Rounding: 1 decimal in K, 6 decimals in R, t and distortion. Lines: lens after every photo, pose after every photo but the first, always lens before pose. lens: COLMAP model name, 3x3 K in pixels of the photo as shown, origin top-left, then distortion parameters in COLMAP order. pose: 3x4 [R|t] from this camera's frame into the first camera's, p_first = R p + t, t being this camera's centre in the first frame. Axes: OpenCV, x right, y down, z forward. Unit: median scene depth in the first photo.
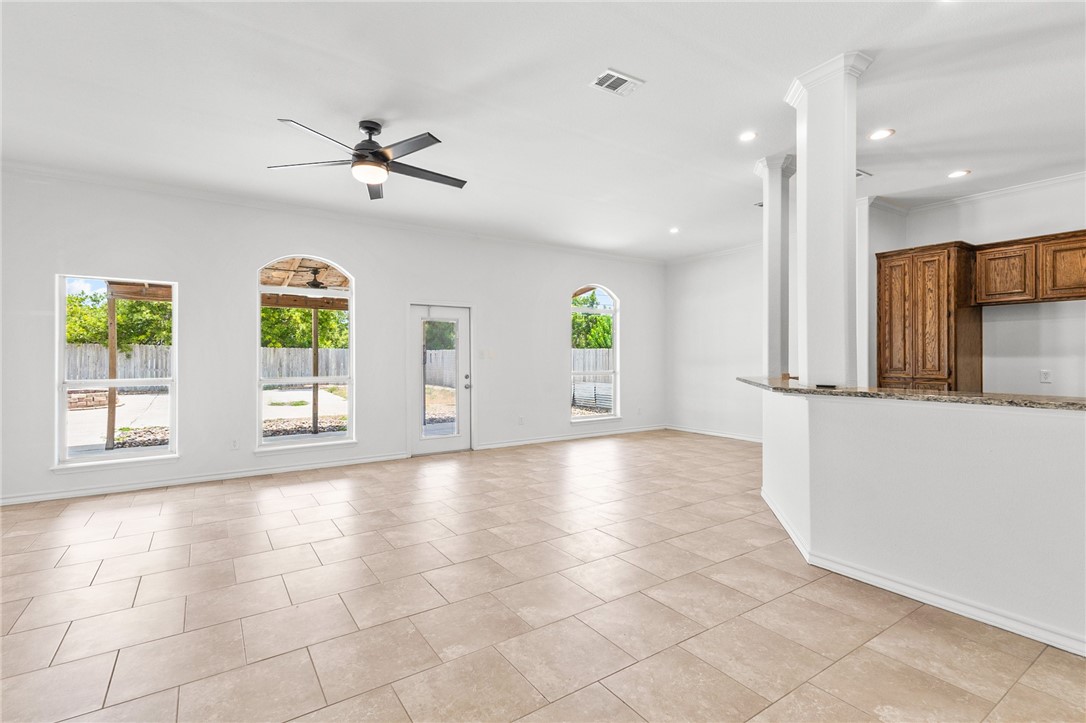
lens RADIAL K [[506.1, 0, 538.4], [0, 506.1, 356.0], [0, 0, 1]] dist [0.017545, -0.004070]
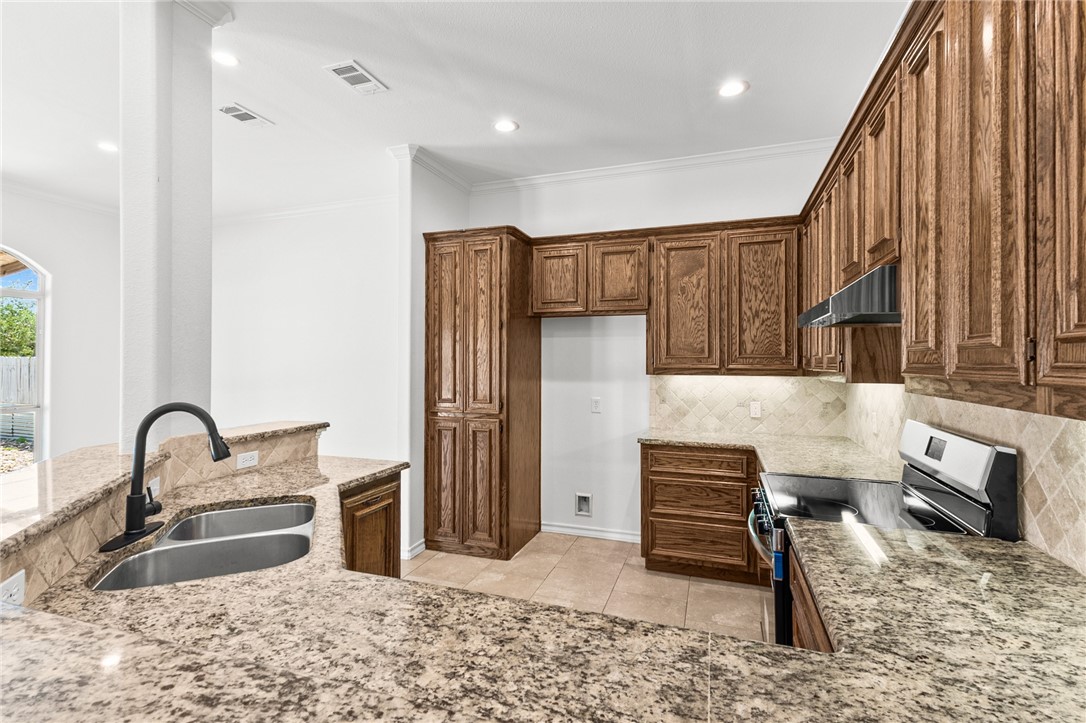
lens RADIAL K [[506.1, 0, 539.5], [0, 506.1, 361.0], [0, 0, 1]] dist [0.017545, -0.004070]
pose [[0.801516, 0.003977, 0.597960, 0.404617], [-0.004519, 0.999990, -0.000593, -0.029951], [-0.597956, -0.002227, 0.801526, 0.378070]]
